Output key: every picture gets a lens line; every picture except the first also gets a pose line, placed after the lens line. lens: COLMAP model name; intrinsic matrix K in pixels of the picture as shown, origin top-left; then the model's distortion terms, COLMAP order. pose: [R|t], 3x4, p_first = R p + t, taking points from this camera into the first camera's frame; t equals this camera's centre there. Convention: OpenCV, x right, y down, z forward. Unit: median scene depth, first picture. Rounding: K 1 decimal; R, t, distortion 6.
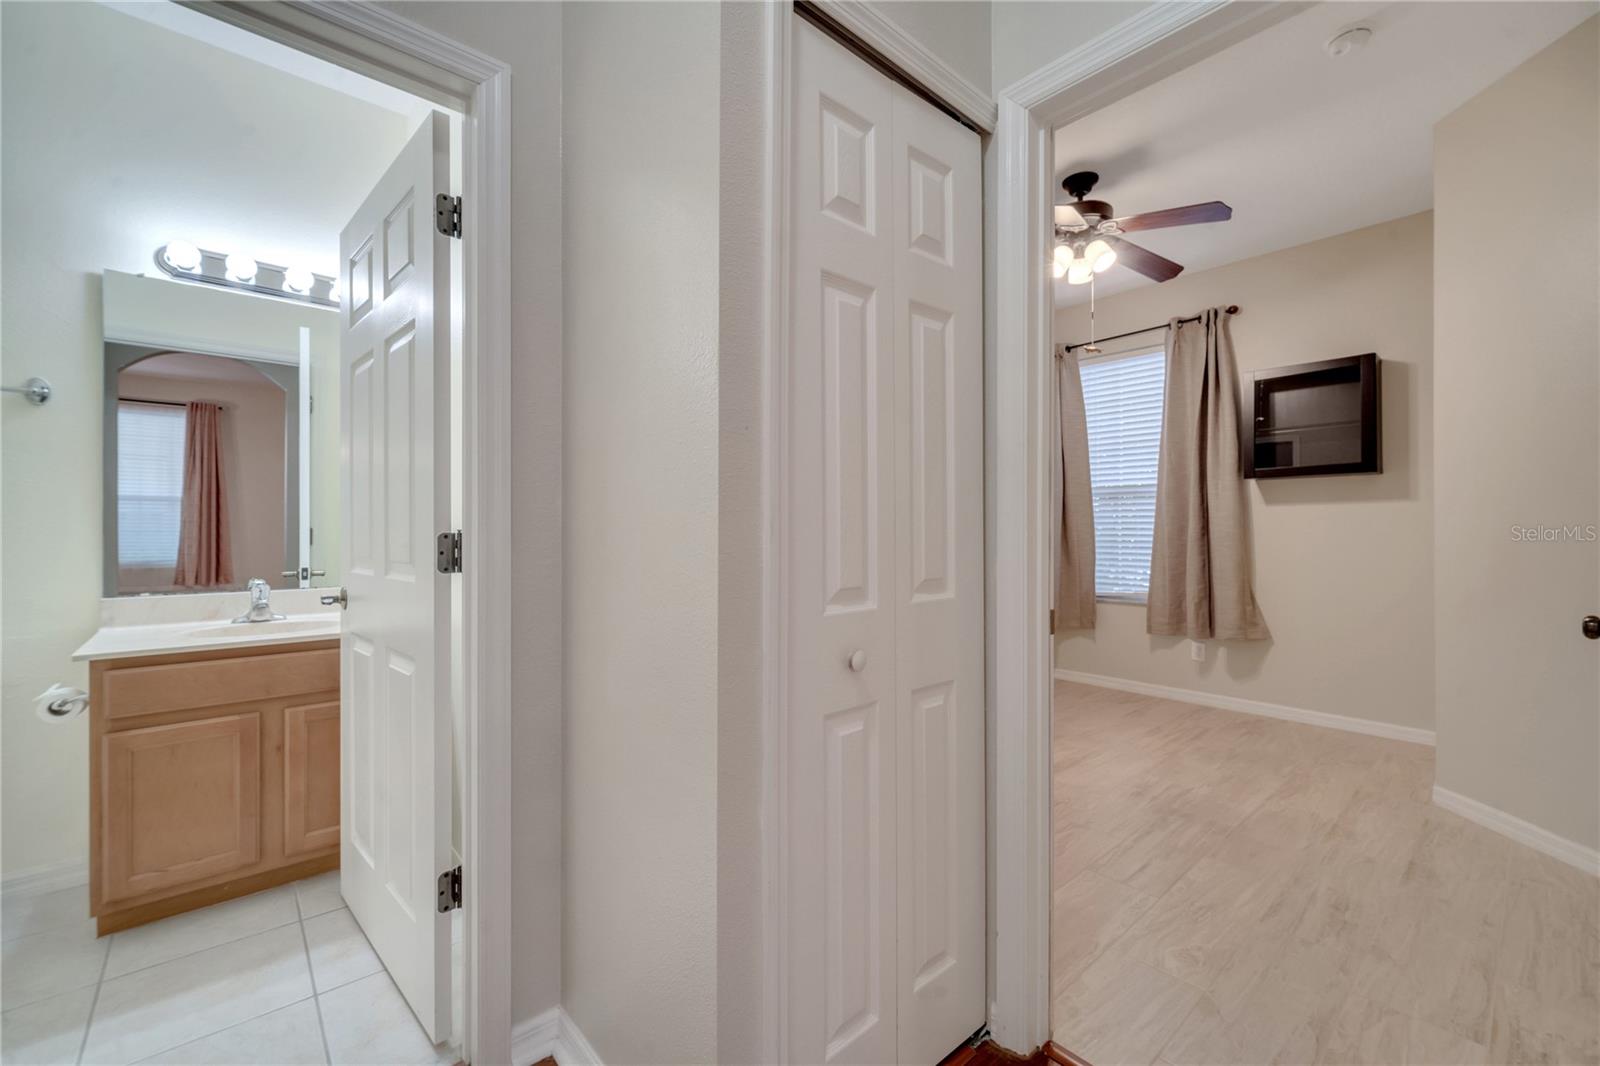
lens RADIAL K [[652.1, 0, 795.5], [0, 652.1, 532.4], [0, 0, 1]] dist [-0.000708, -0.000625]
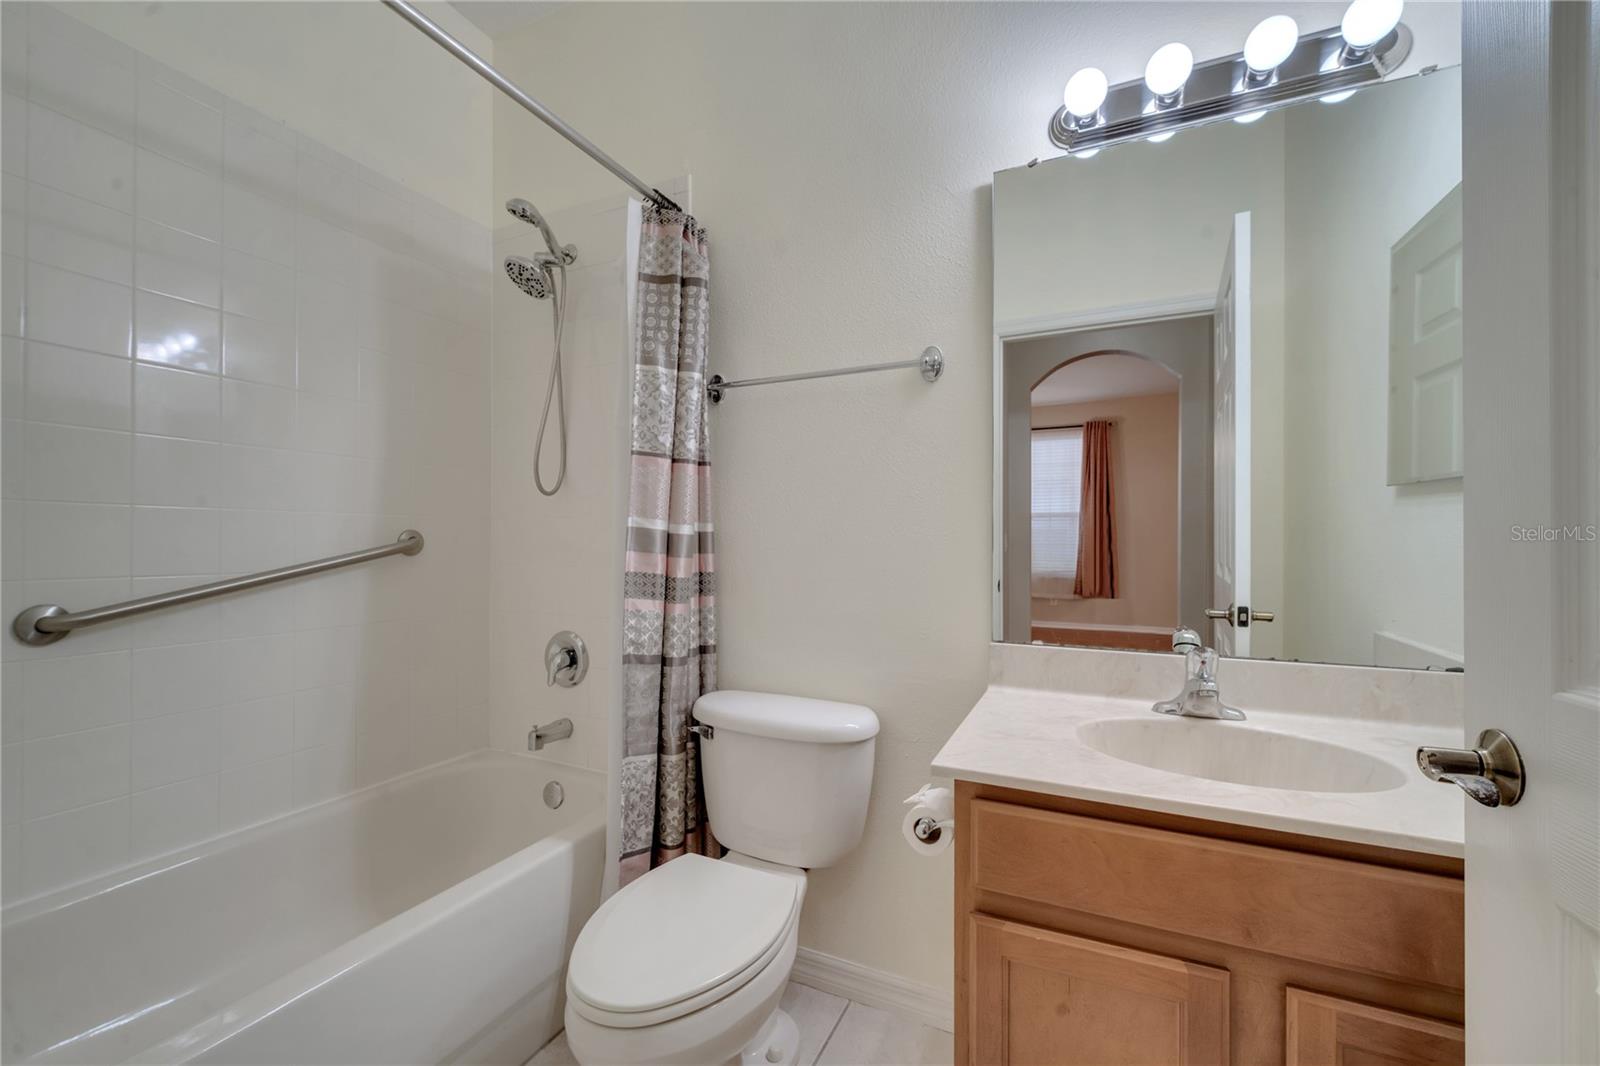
lens RADIAL K [[652.1, 0, 788.7], [0, 652.1, 537.5], [0, 0, 1]] dist [-0.000708, -0.000625]
pose [[0.385666, -0.007287, -0.922610, -0.377639], [-0.004600, 0.999941, -0.009821, -0.002709], [0.922627, 0.008032, 0.385609, 0.397269]]
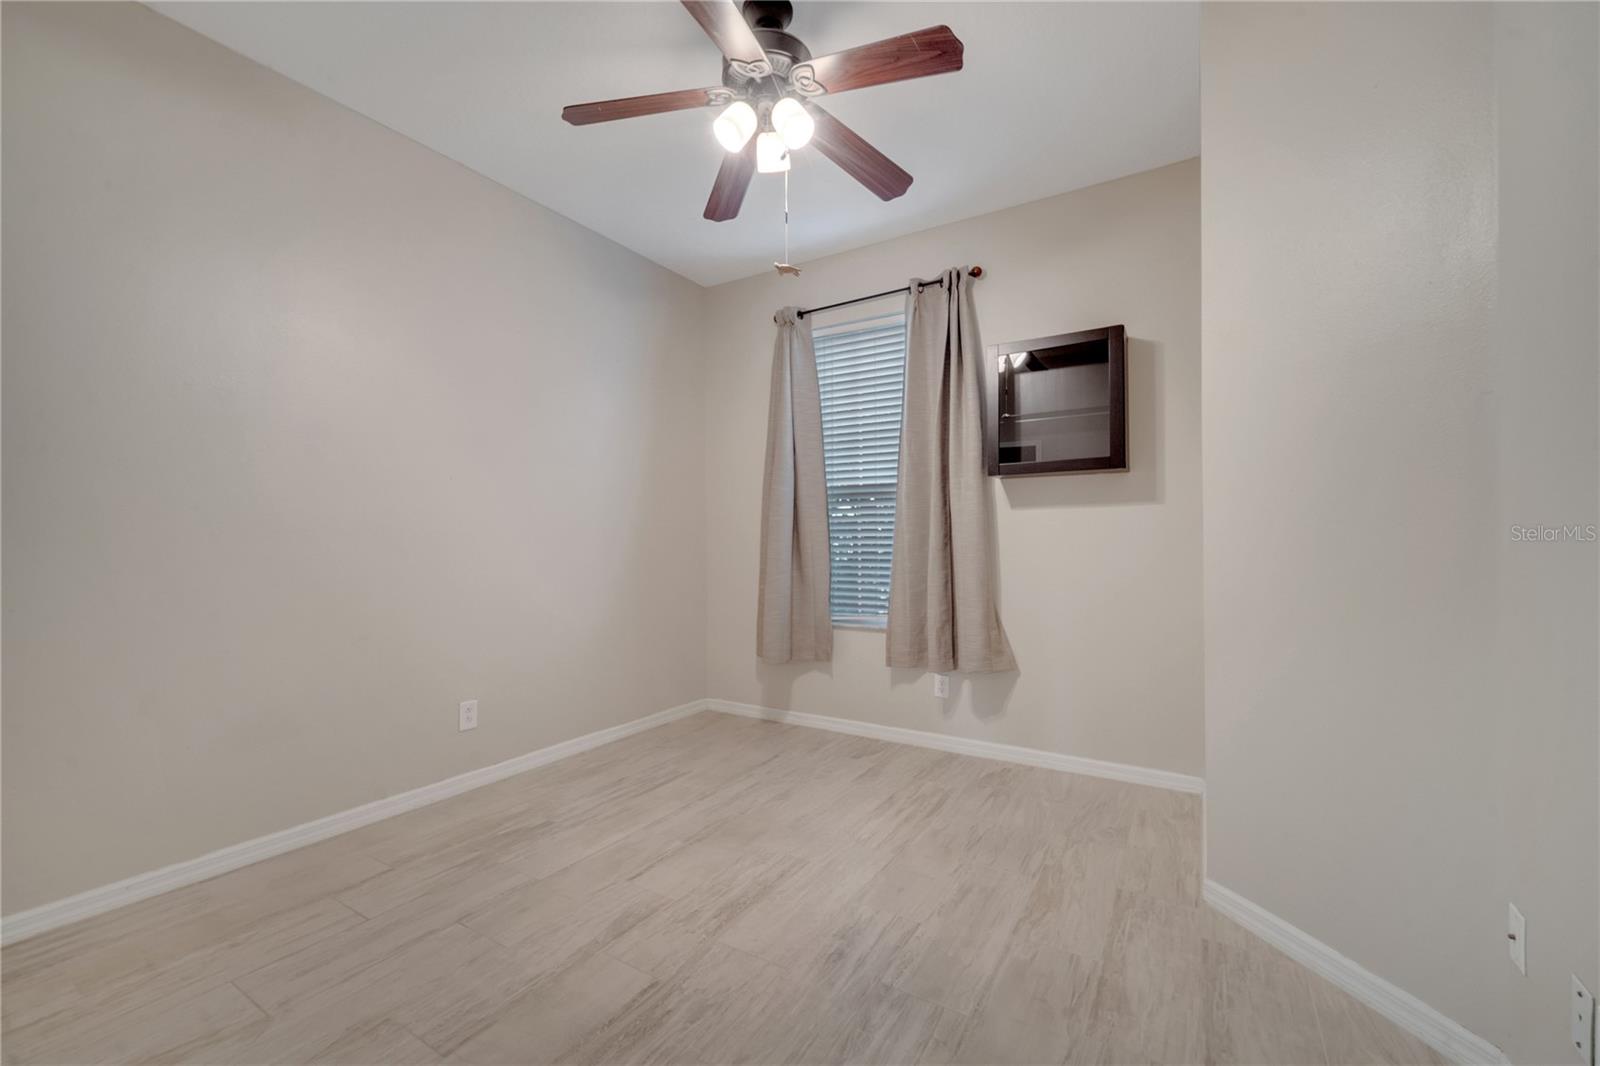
lens RADIAL K [[652.1, 0, 787.3], [0, 652.1, 542.4], [0, 0, 1]] dist [-0.000708, -0.000625]
pose [[0.957626, -0.004030, 0.287987, 0.298404], [0.004117, 0.999991, 0.000304, -0.000205], [-0.287986, 0.000895, 0.957634, 0.409324]]
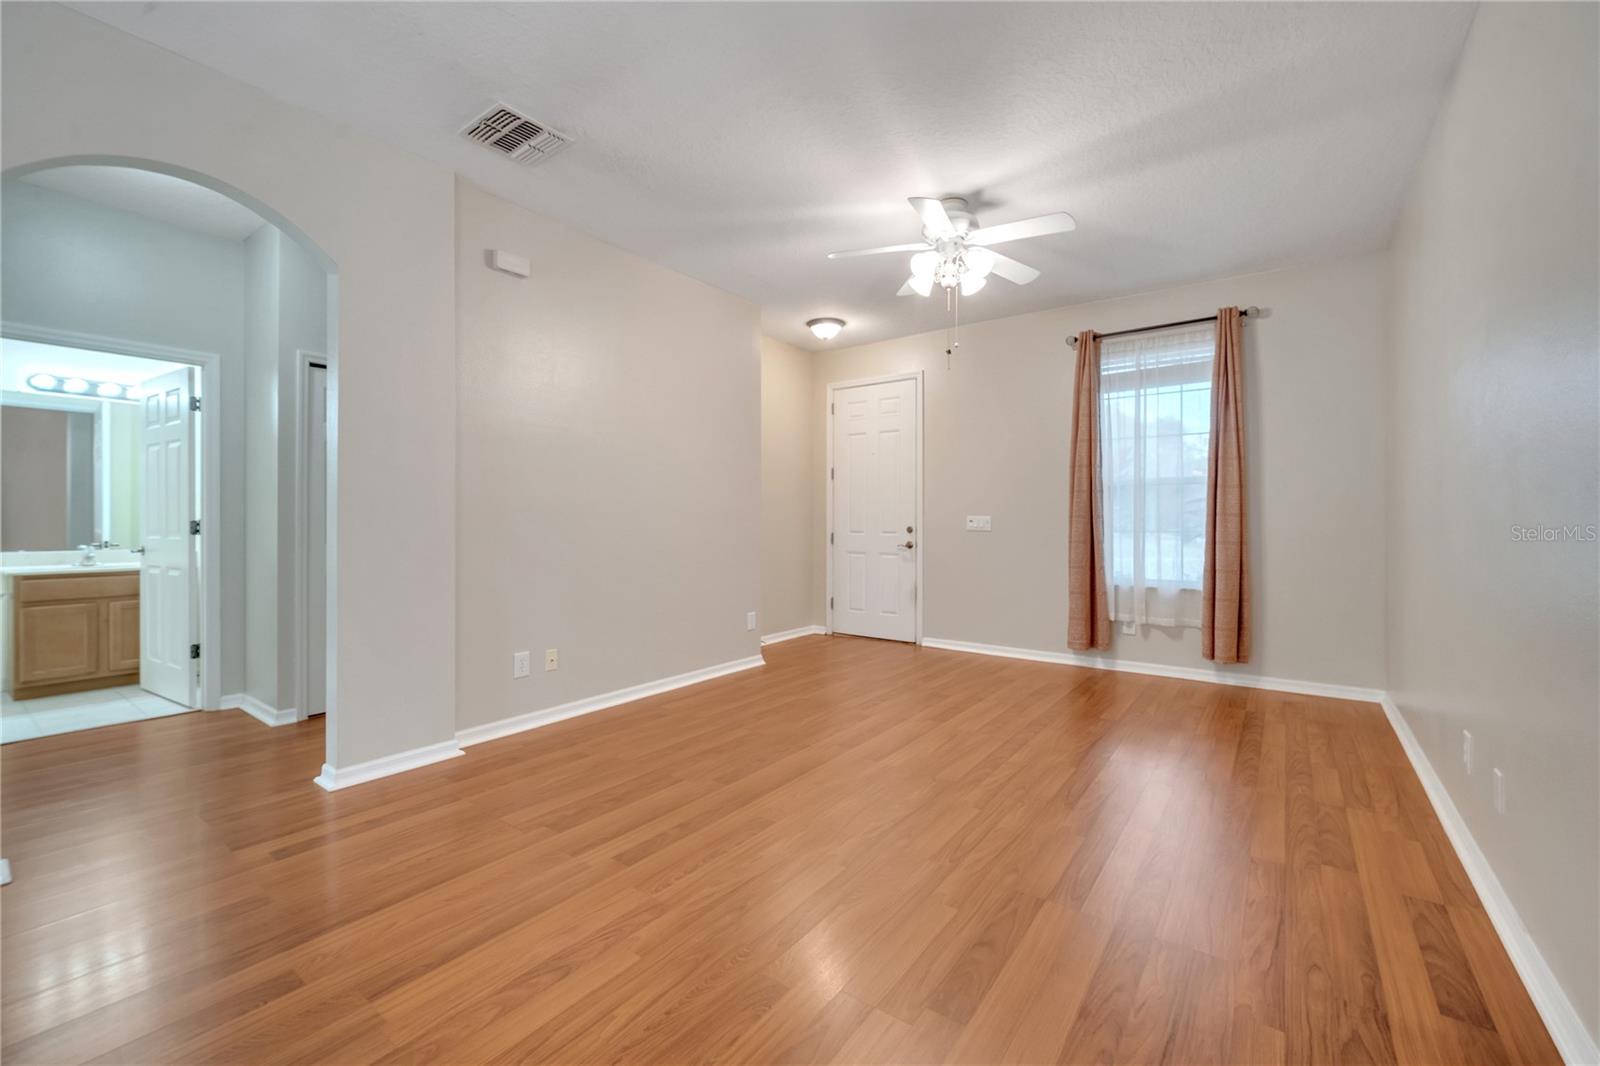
lens RADIAL K [[652.1, 0, 797.4], [0, 652.1, 518.9], [0, 0, 1]] dist [-0.000708, -0.000625]
pose [[0.975284, -0.000764, 0.220953, 0.677083], [0.000991, 0.999999, -0.000916, -0.000514], [-0.220952, 0.001113, 0.975284, -1.132029]]
